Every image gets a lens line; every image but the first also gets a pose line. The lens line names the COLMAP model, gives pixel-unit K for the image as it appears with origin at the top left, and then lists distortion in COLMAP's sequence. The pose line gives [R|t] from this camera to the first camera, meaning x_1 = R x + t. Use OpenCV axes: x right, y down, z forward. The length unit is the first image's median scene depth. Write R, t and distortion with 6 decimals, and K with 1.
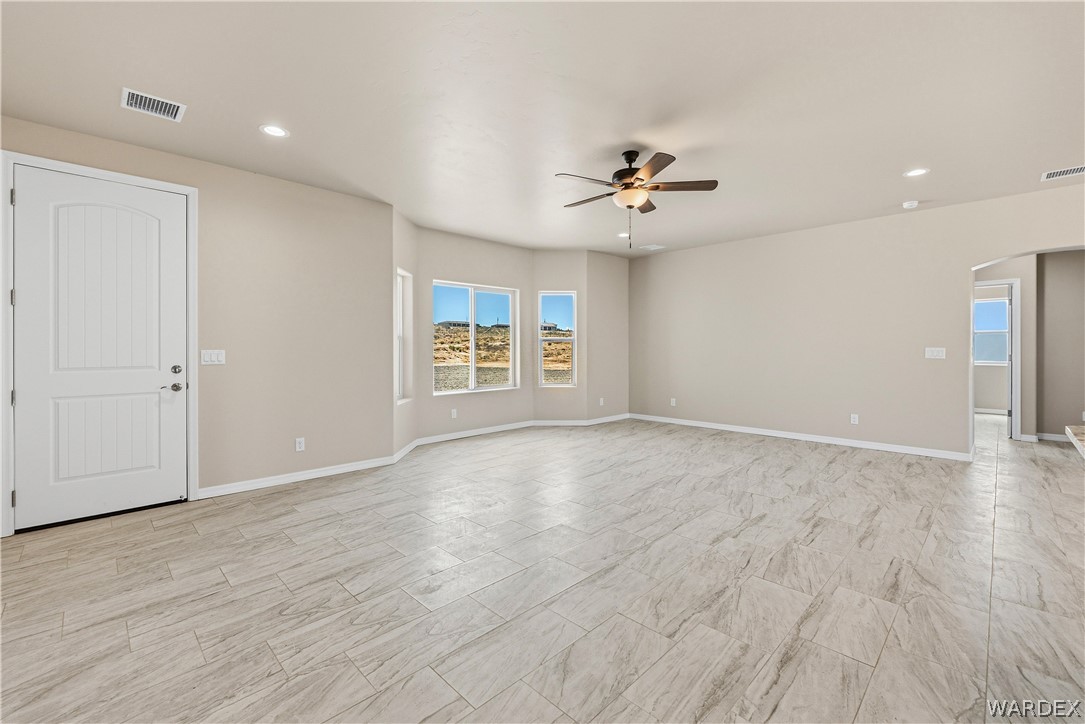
lens RADIAL K [[443.0, 0, 531.5], [0, 443.0, 363.2], [0, 0, 1]] dist [0.000488, -0.000134]
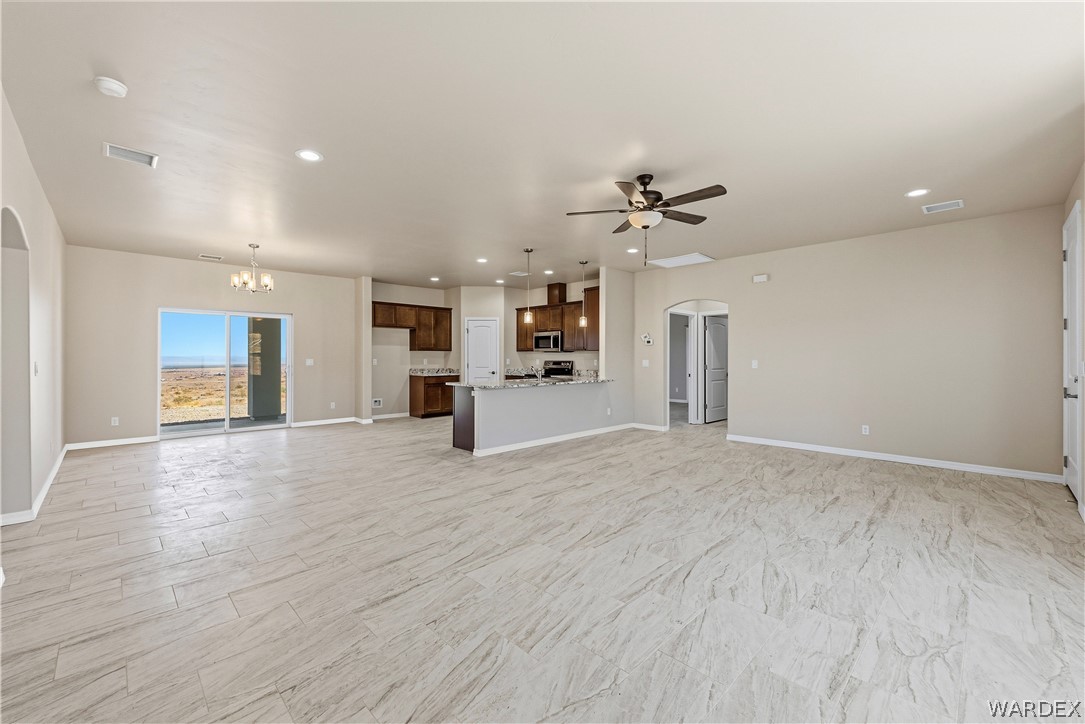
lens RADIAL K [[443.0, 0, 531.5], [0, 443.0, 363.2], [0, 0, 1]] dist [0.000488, -0.000134]
pose [[-0.999988, 0.001810, -0.004481, 0.518557], [0.001620, 0.999113, 0.042072, -0.073869], [0.004553, 0.042064, -0.999105, 2.112775]]
